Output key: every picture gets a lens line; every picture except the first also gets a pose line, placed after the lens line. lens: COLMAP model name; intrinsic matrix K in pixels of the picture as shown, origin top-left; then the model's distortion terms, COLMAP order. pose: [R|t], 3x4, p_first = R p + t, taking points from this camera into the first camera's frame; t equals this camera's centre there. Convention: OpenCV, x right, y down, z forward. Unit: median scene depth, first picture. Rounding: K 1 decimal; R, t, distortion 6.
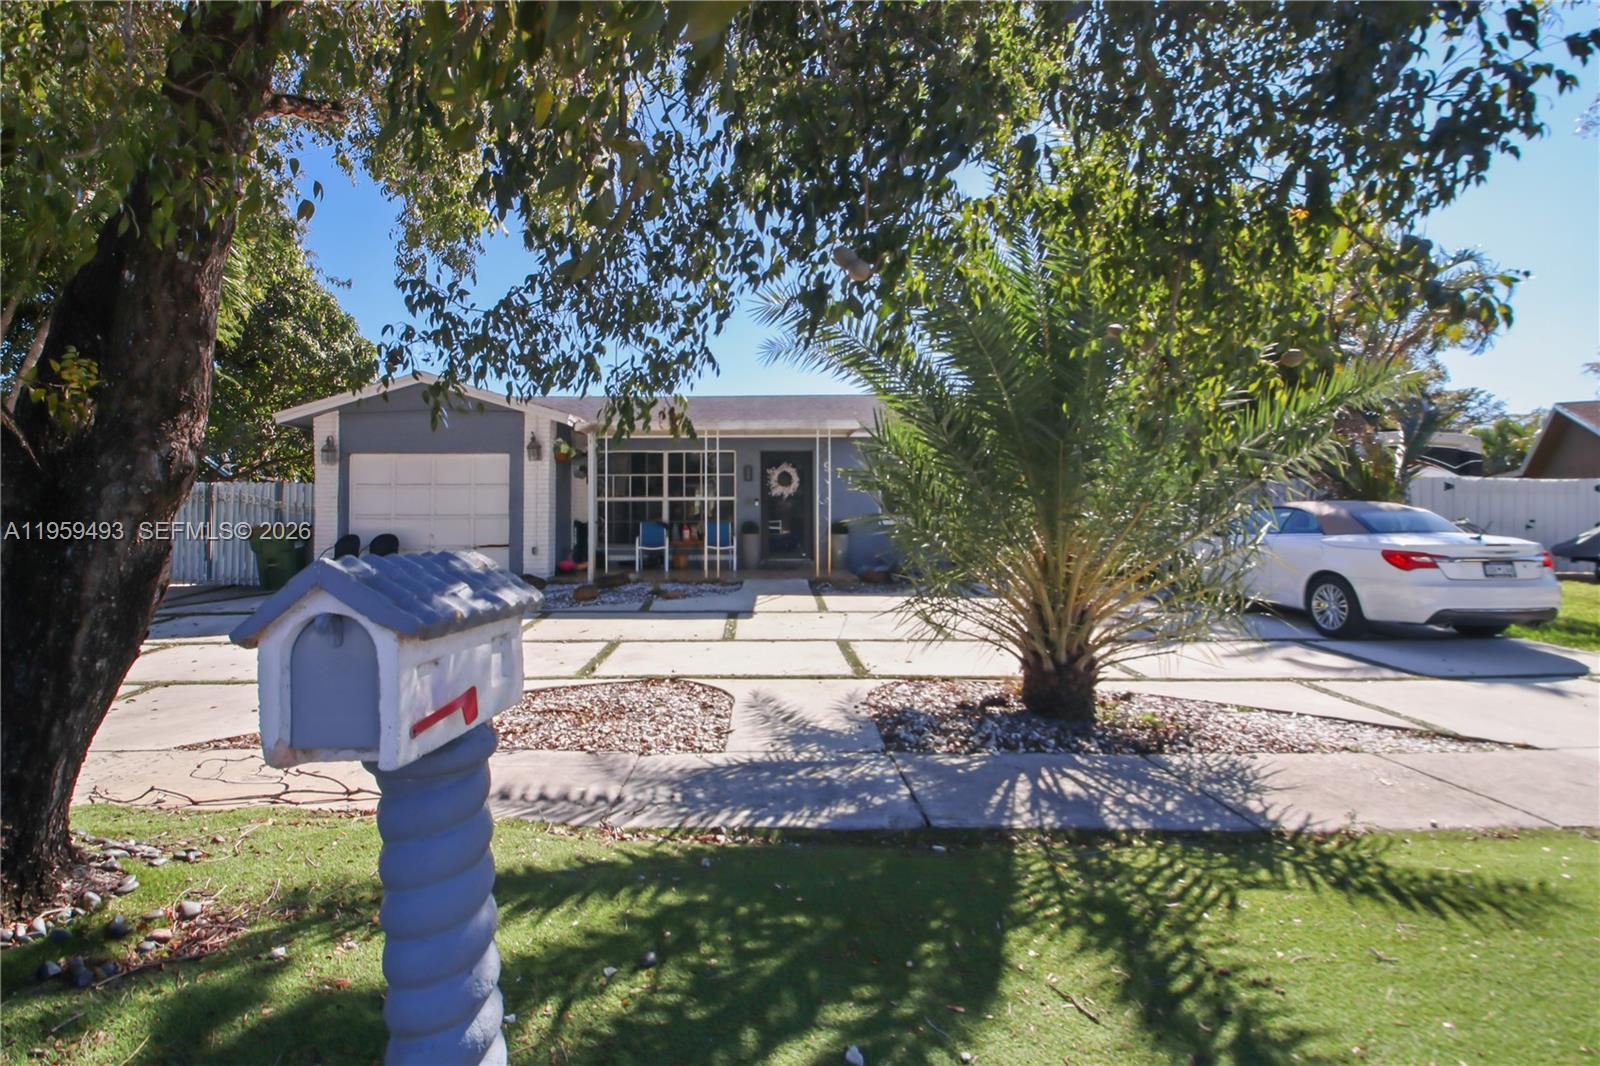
lens RADIAL K [[740.1, 0, 803.4], [0, 740.1, 529.5], [0, 0, 1]] dist [-0.000061, -0.000060]
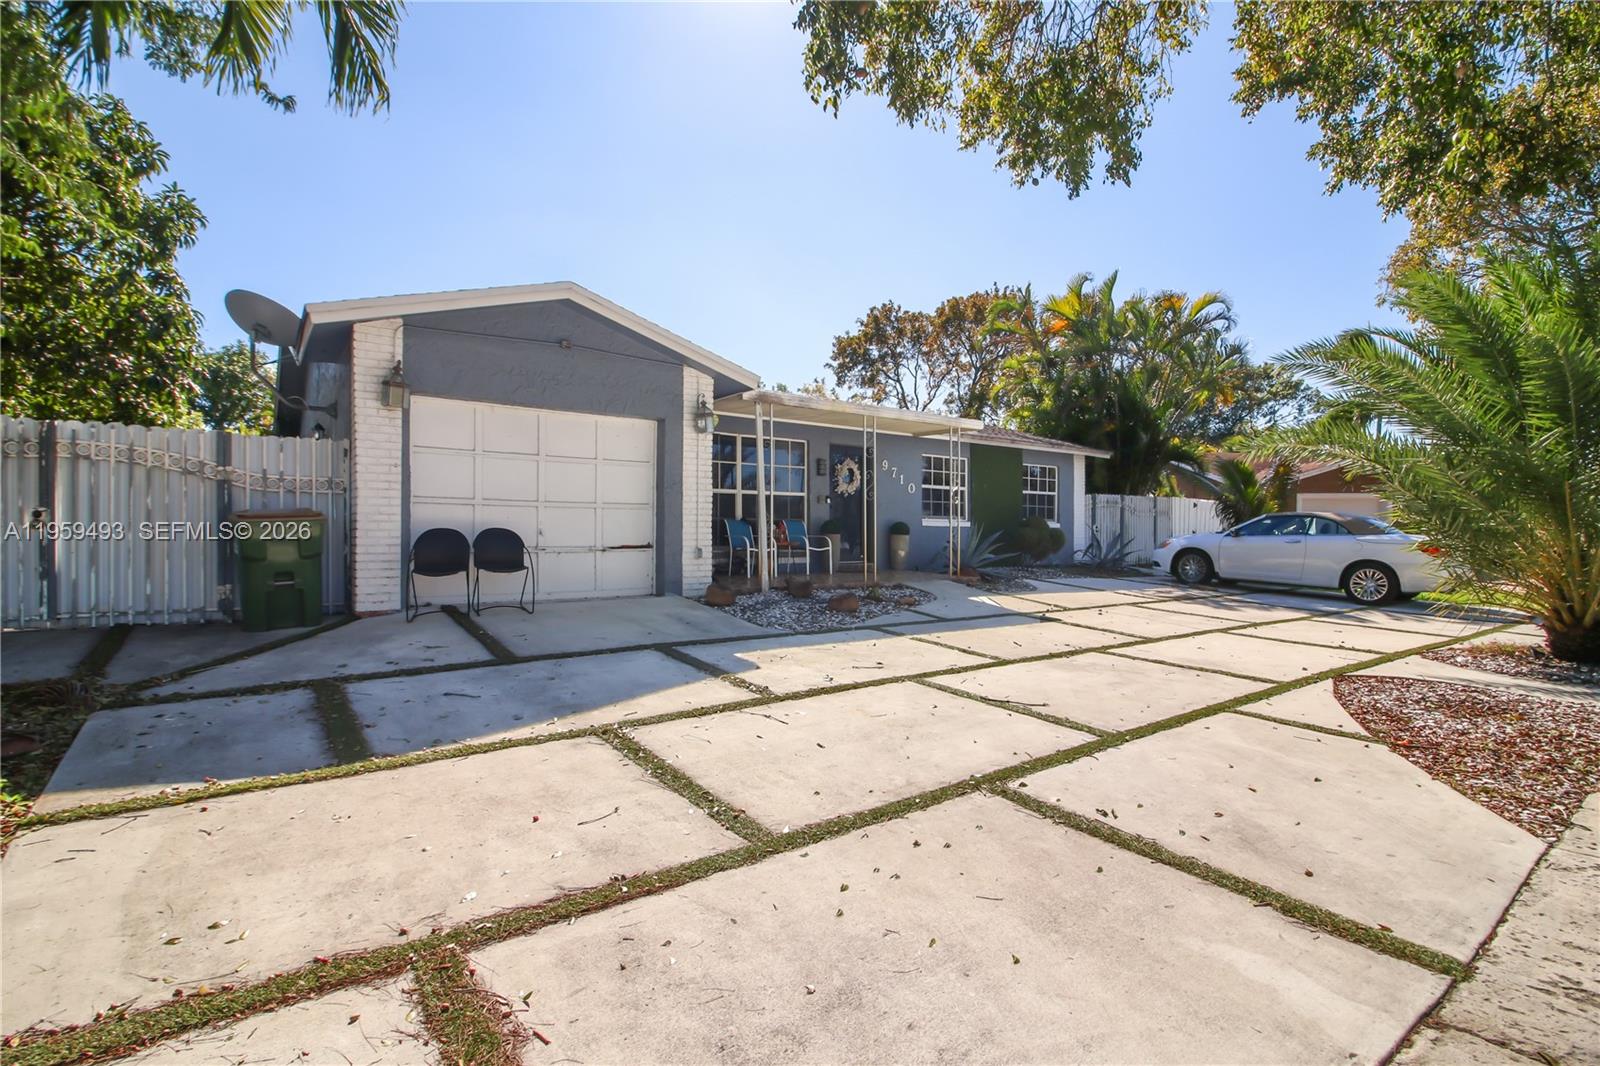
lens RADIAL K [[740.1, 0, 798.5], [0, 740.1, 537.9], [0, 0, 1]] dist [-0.000061, -0.000060]
pose [[0.808803, 0.005089, 0.588058, -0.691832], [-0.006241, 0.999981, -0.000070, 0.011779], [-0.588046, -0.003613, 0.808819, 0.313699]]
